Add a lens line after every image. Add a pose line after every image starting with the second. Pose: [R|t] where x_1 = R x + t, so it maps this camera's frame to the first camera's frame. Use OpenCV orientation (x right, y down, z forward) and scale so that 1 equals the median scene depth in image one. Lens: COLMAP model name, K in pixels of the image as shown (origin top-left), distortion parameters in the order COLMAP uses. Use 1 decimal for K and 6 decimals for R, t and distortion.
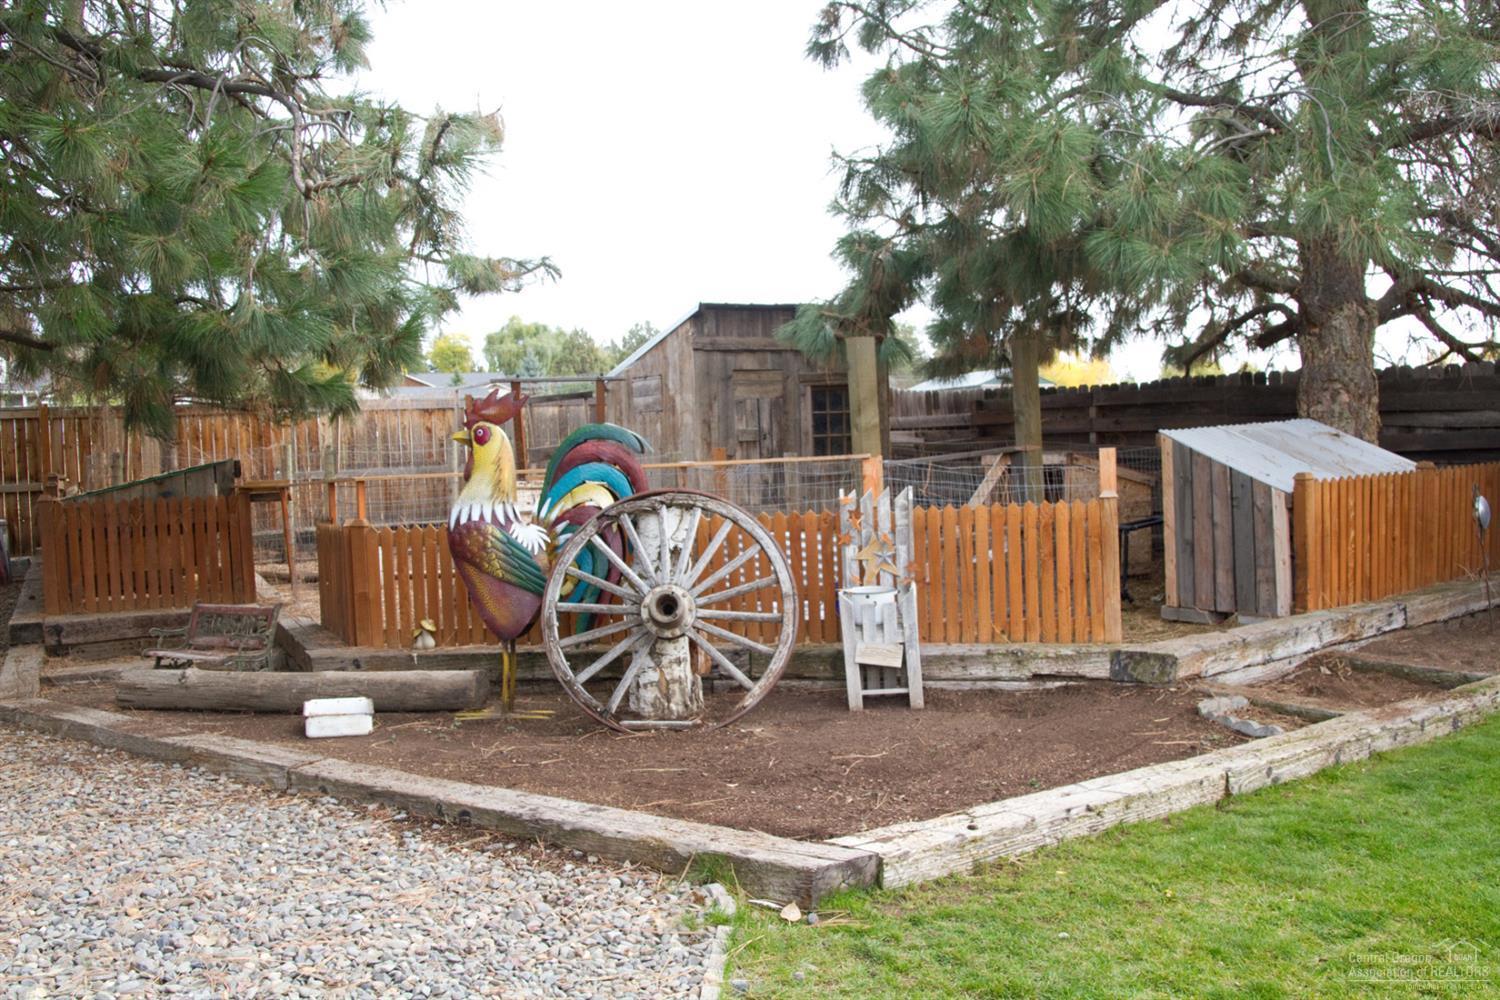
lens RADIAL K [[1187.0, 0, 765.1], [0, 1187.0, 536.8], [0, 0, 1]] dist [-0.064573, 0.002209]
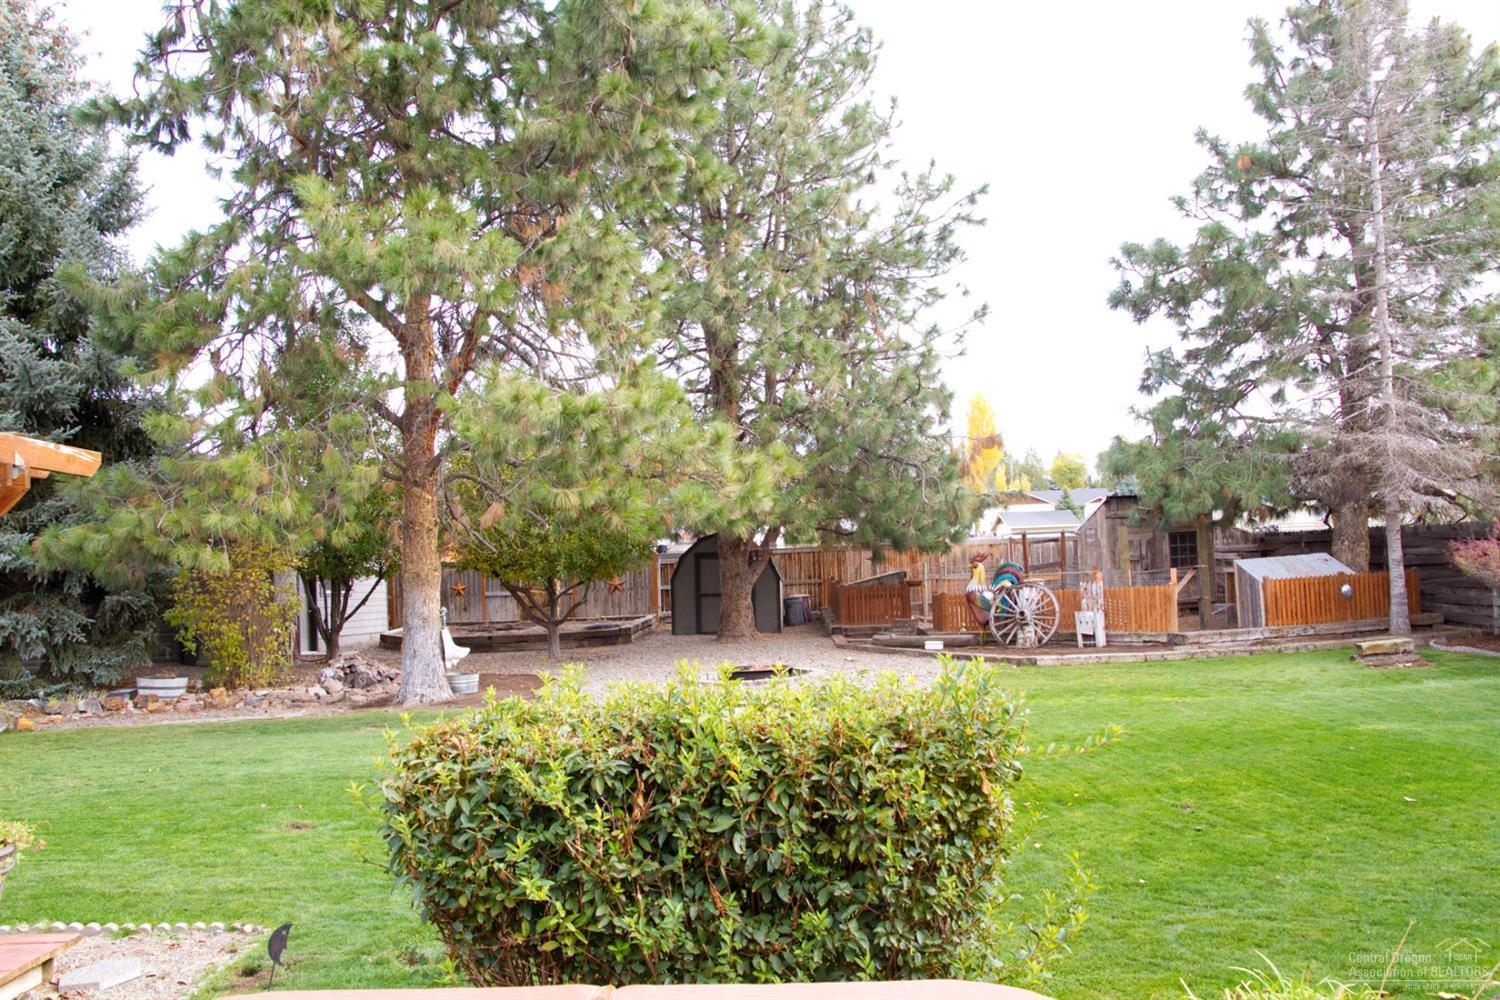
lens RADIAL K [[1188.2, 0, 750.1], [0, 1188.2, 499.8], [0, 0, 1]] dist [-0.058571, 0.004179]
pose [[0.858245, -0.032215, -0.512229, 0.949033], [-0.027659, 0.993675, -0.108836, 0.114353], [0.512495, 0.107575, 0.851925, -2.240039]]
